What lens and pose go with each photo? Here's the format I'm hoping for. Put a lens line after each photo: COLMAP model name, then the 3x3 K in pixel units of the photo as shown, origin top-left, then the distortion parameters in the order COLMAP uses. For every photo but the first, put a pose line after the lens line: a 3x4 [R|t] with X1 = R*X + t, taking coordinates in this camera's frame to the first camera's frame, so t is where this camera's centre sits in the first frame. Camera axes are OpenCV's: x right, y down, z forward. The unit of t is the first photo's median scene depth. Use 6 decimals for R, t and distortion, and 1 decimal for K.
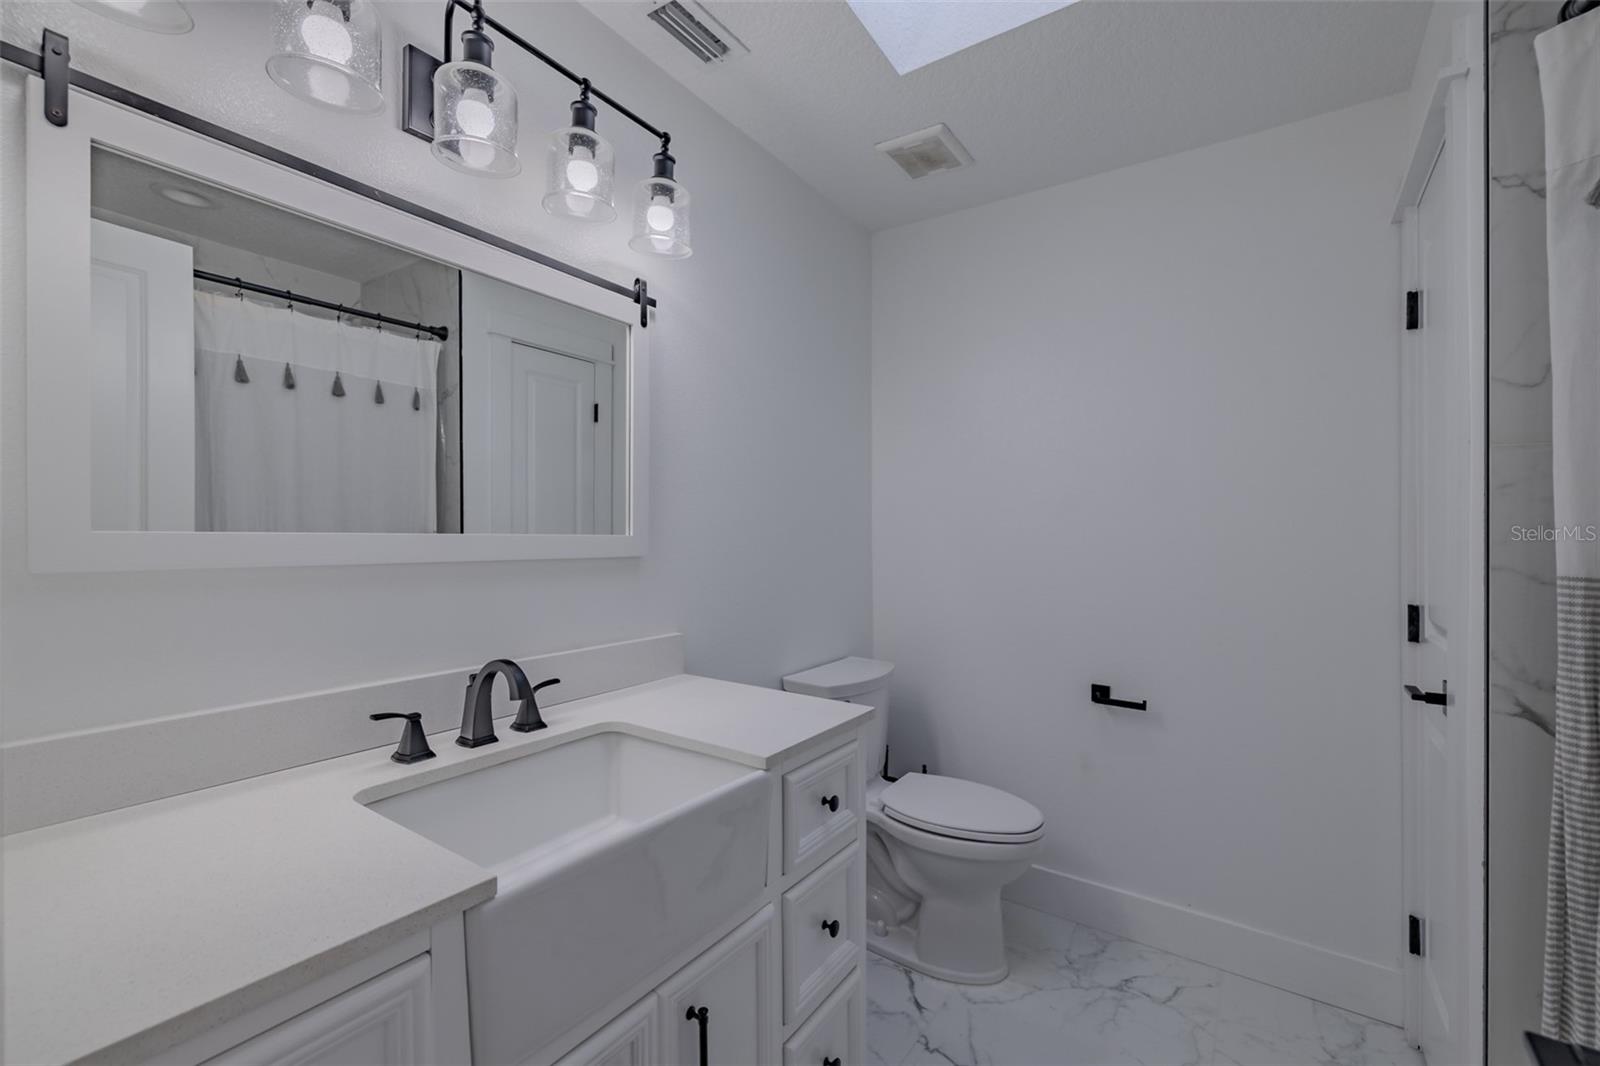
lens RADIAL K [[677.3, 0, 802.5], [0, 677.3, 529.9], [0, 0, 1]] dist [0.002665, -0.000447]
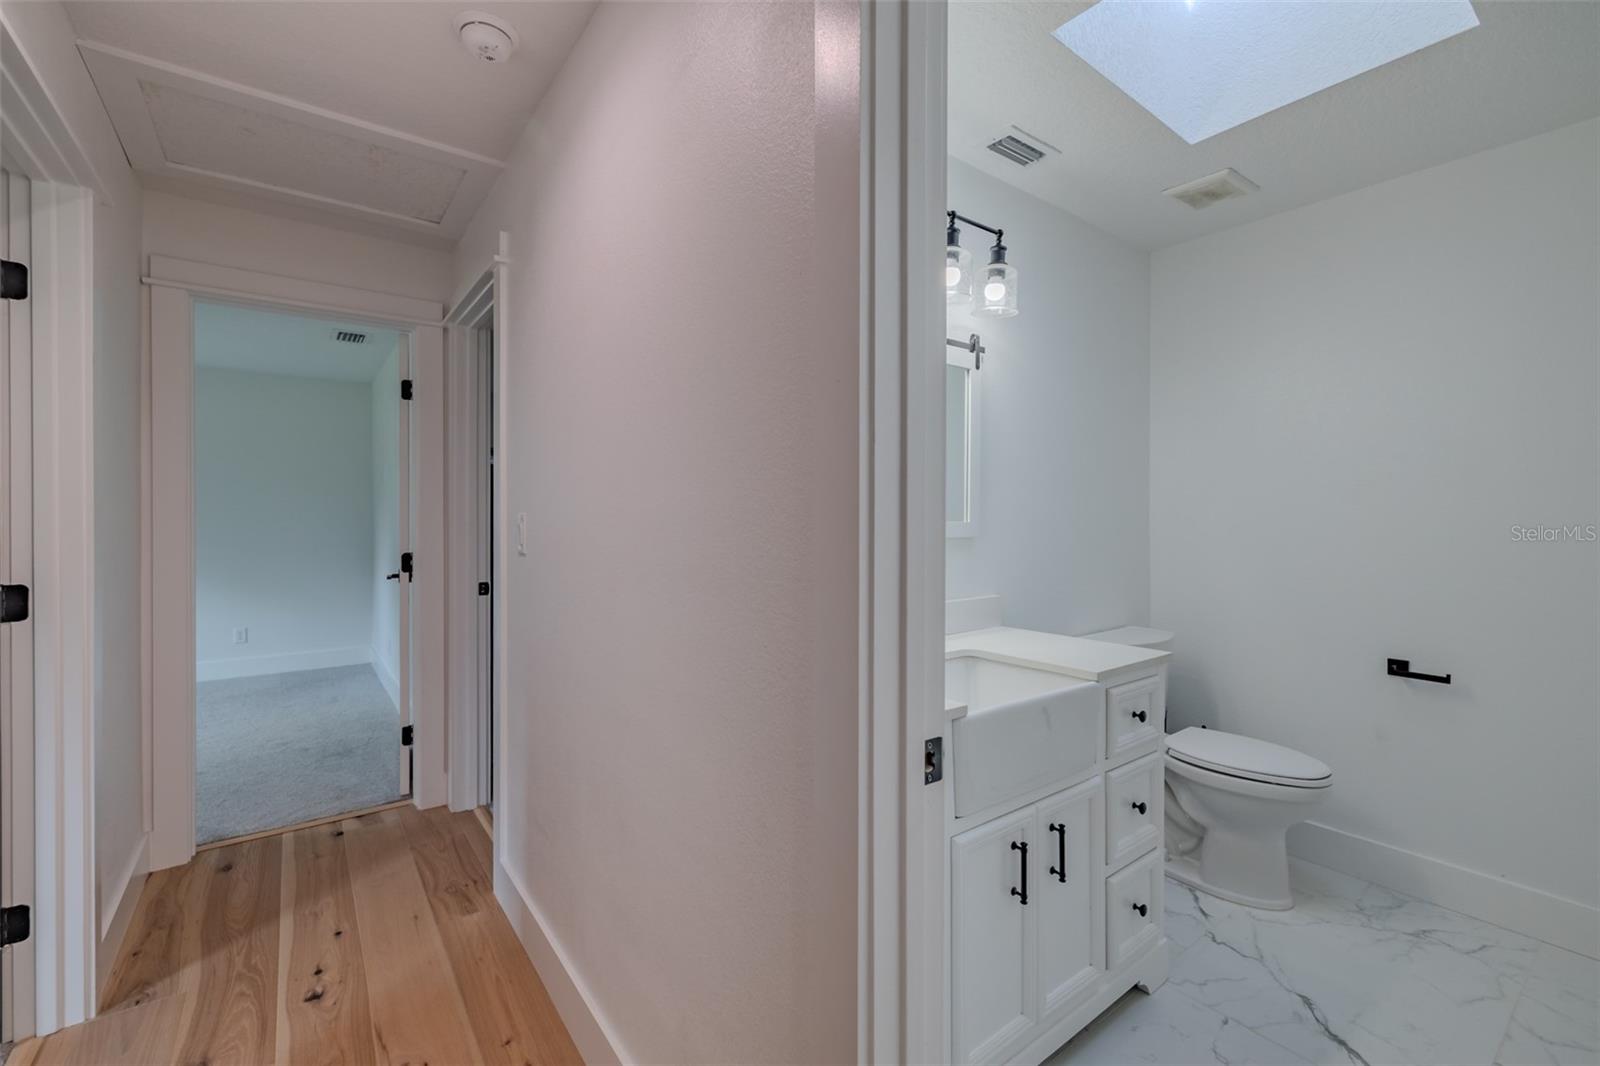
lens RADIAL K [[677.3, 0, 790.2], [0, 677.3, 529.8], [0, 0, 1]] dist [0.002665, -0.000447]
pose [[0.942135, -0.004187, -0.335206, -0.132244], [0.011029, 0.999768, 0.018511, -0.004699], [0.335051, -0.021137, 0.941963, -0.419438]]
